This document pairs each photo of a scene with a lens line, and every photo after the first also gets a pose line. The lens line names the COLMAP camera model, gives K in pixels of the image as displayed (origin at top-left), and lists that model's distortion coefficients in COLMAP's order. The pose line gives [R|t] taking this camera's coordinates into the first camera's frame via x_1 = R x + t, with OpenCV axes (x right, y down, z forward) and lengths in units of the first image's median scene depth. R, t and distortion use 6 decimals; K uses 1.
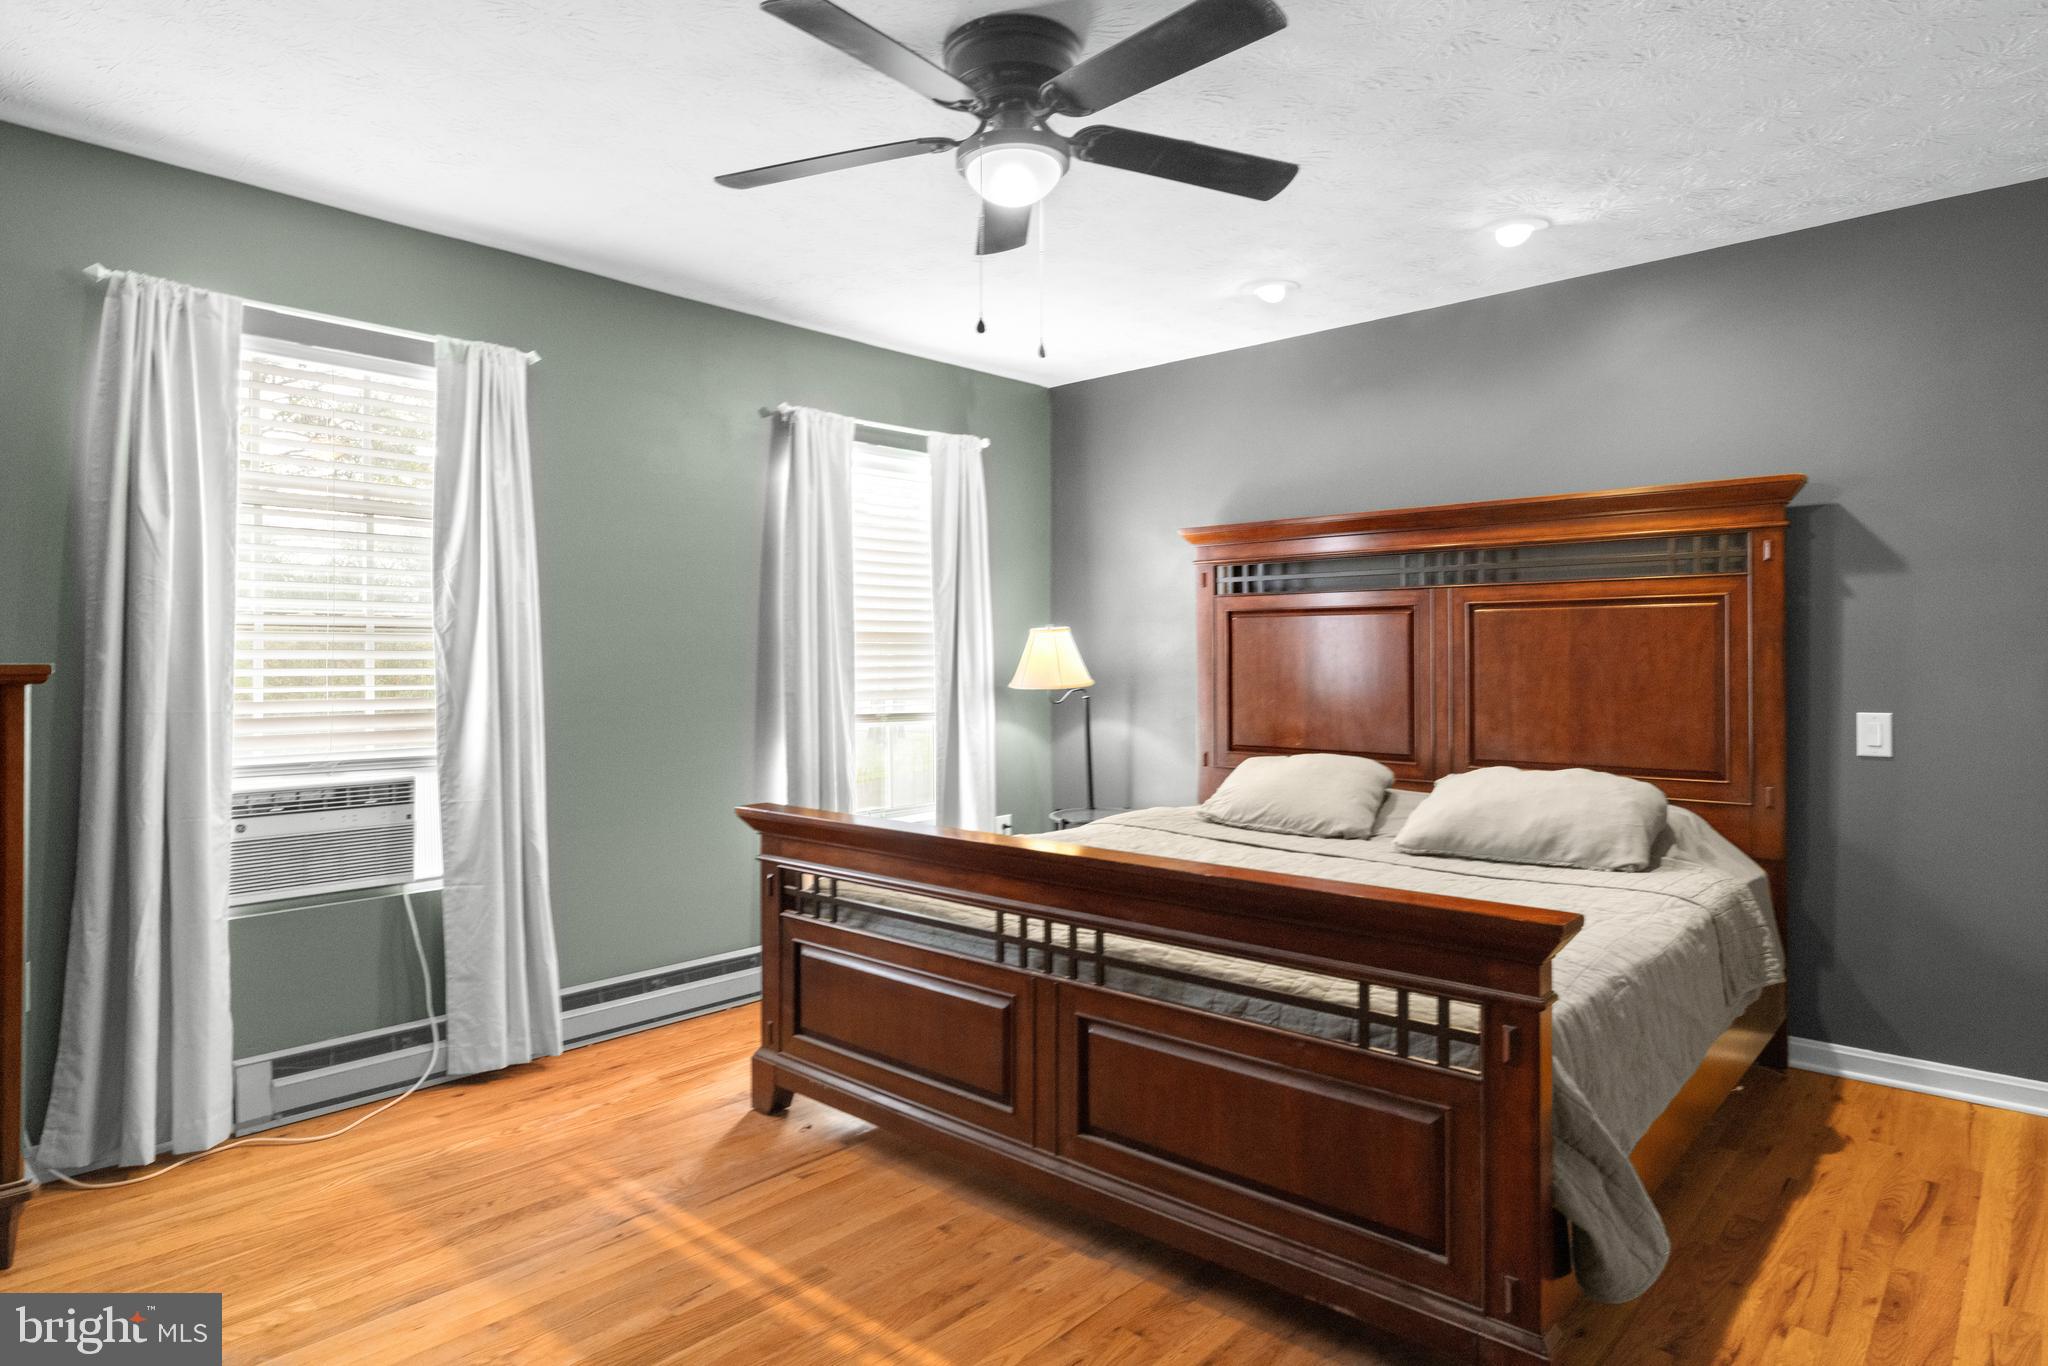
lens RADIAL K [[1163.8, 0, 1022.2], [0, 1163.8, 651.4], [0, 0, 1]] dist [-0.001826, 0.000550]
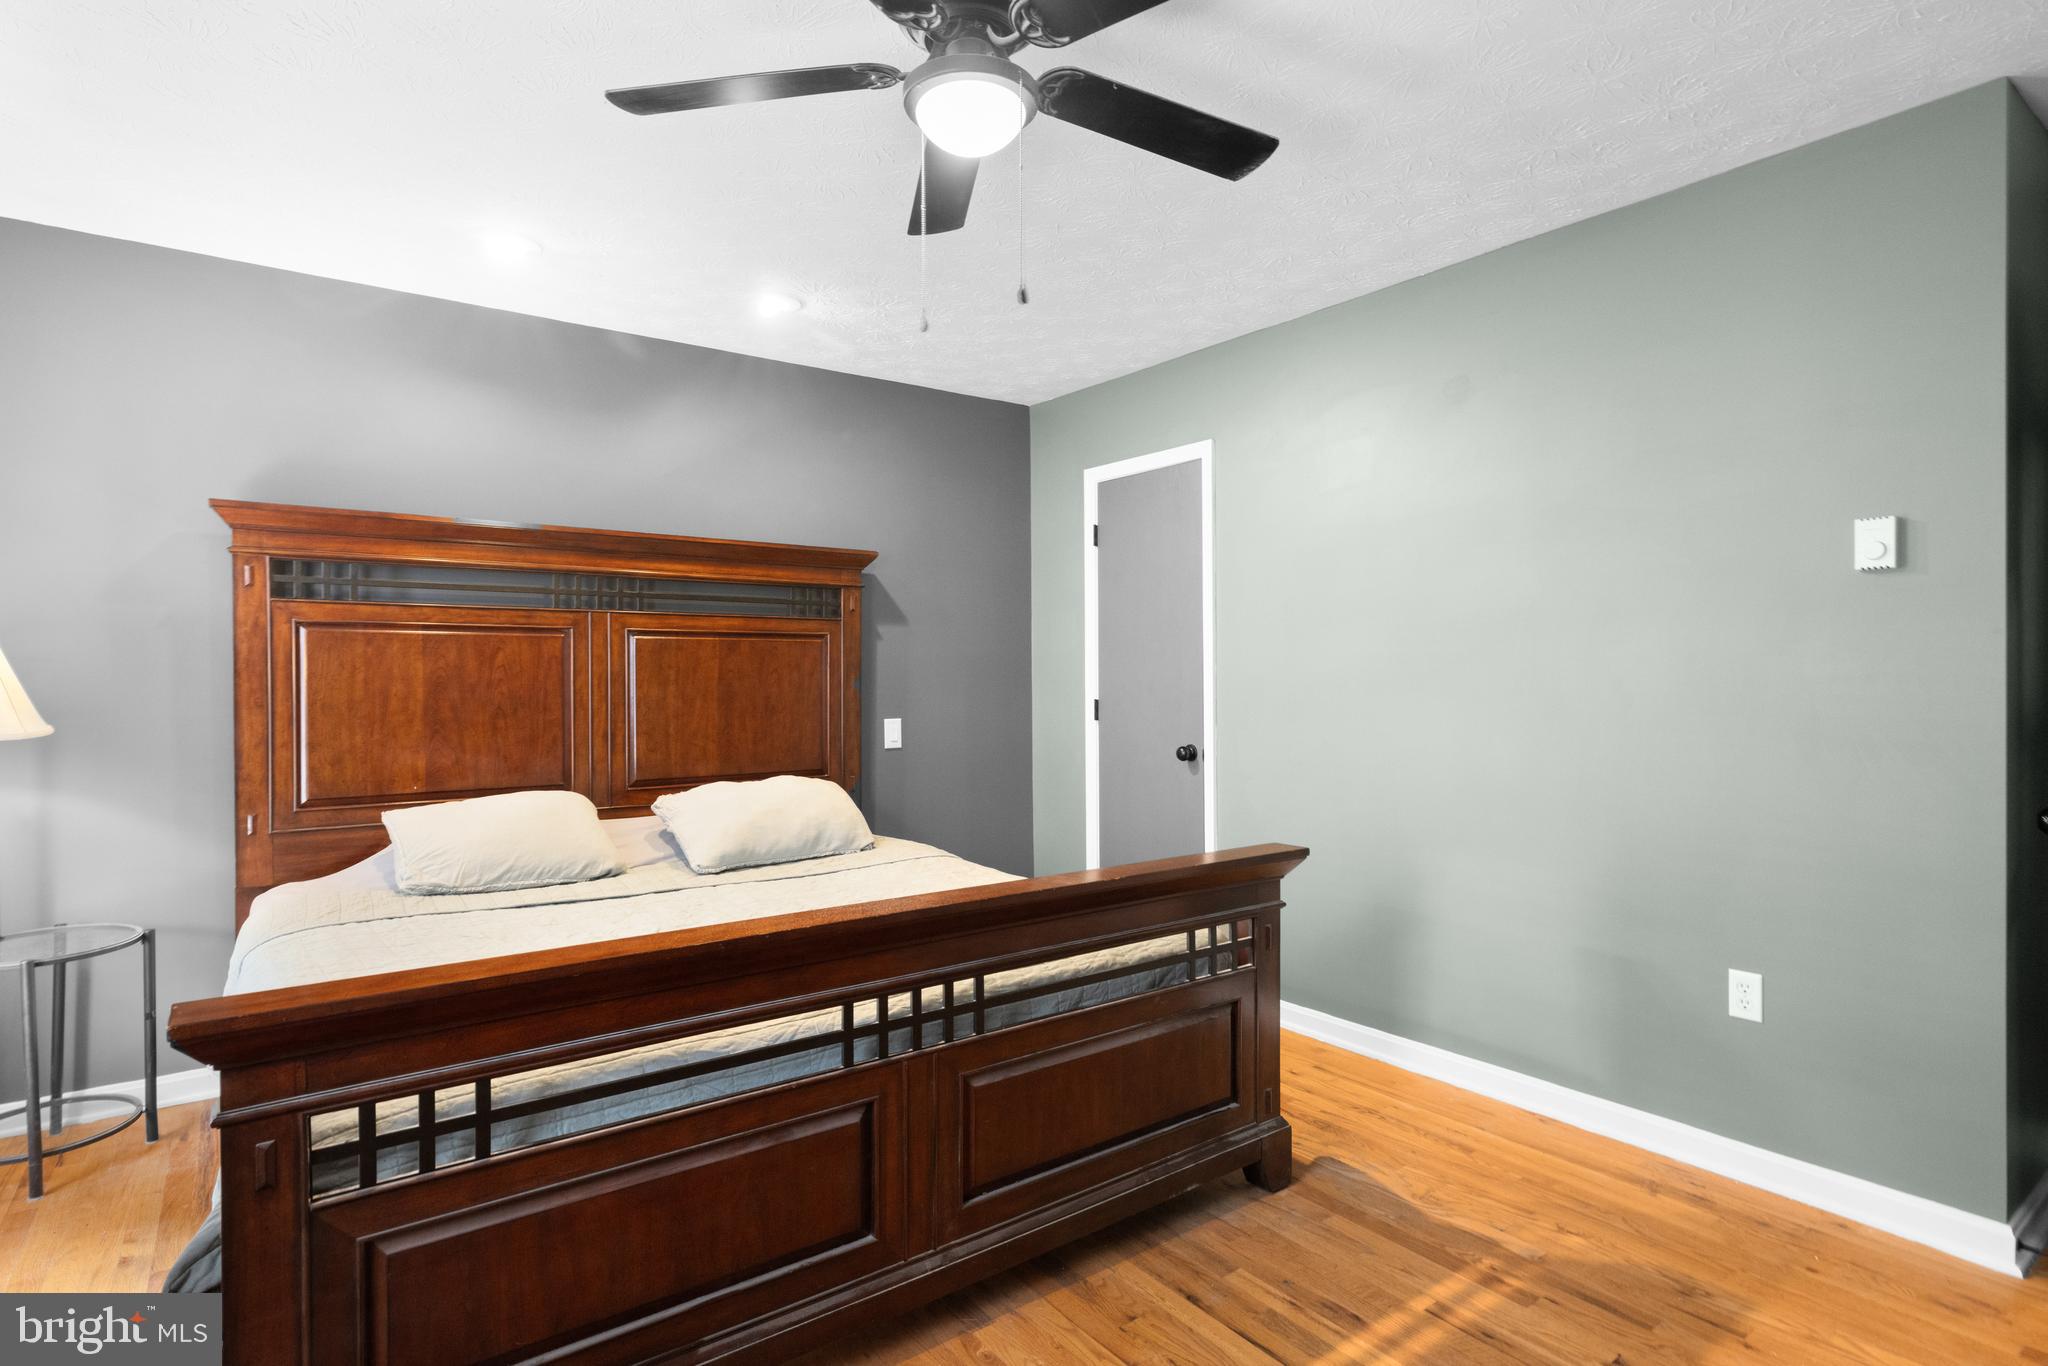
lens RADIAL K [[1049.2, 0, 1024.0], [0, 1049.2, 683.0], [0, 0, 1]] dist [0.001585, 0.000047]
pose [[0.202170, -0.003390, 0.979345, -0.535634], [-0.004033, 0.999983, 0.004294, 0.000739], [-0.979342, -0.004818, 0.202153, 0.564942]]
